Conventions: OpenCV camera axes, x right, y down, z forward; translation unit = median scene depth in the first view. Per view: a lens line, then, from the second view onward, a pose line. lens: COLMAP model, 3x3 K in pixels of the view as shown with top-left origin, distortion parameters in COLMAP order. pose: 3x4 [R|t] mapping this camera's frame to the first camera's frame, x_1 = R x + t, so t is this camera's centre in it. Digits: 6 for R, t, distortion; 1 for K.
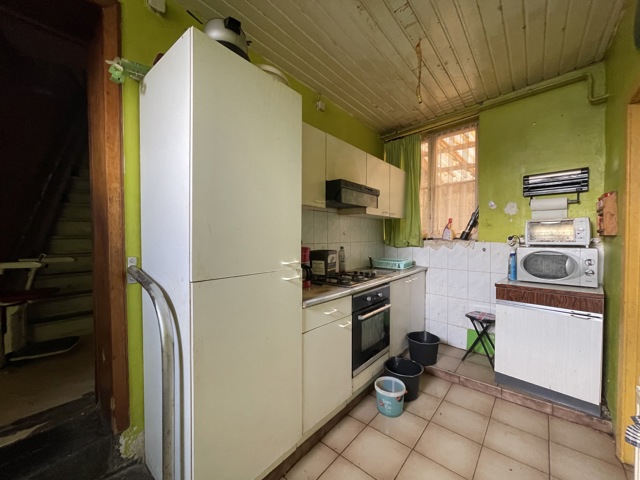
lens RADIAL K [[256.4, 0, 320.4], [0, 256.4, 240.2], [0, 0, 1]] dist [-0.001788, -0.002178]
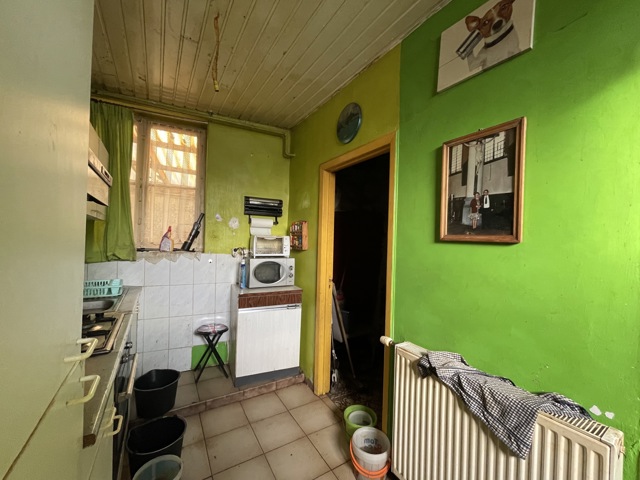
lens RADIAL K [[256.4, 0, 319.1], [0, 256.4, 241.8], [0, 0, 1]] dist [-0.001788, -0.002178]
pose [[0.306591, 0.013129, 0.951751, -0.197279], [-0.011152, 0.999886, -0.010200, -0.035503], [-0.951776, -0.007486, 0.306702, 0.308137]]
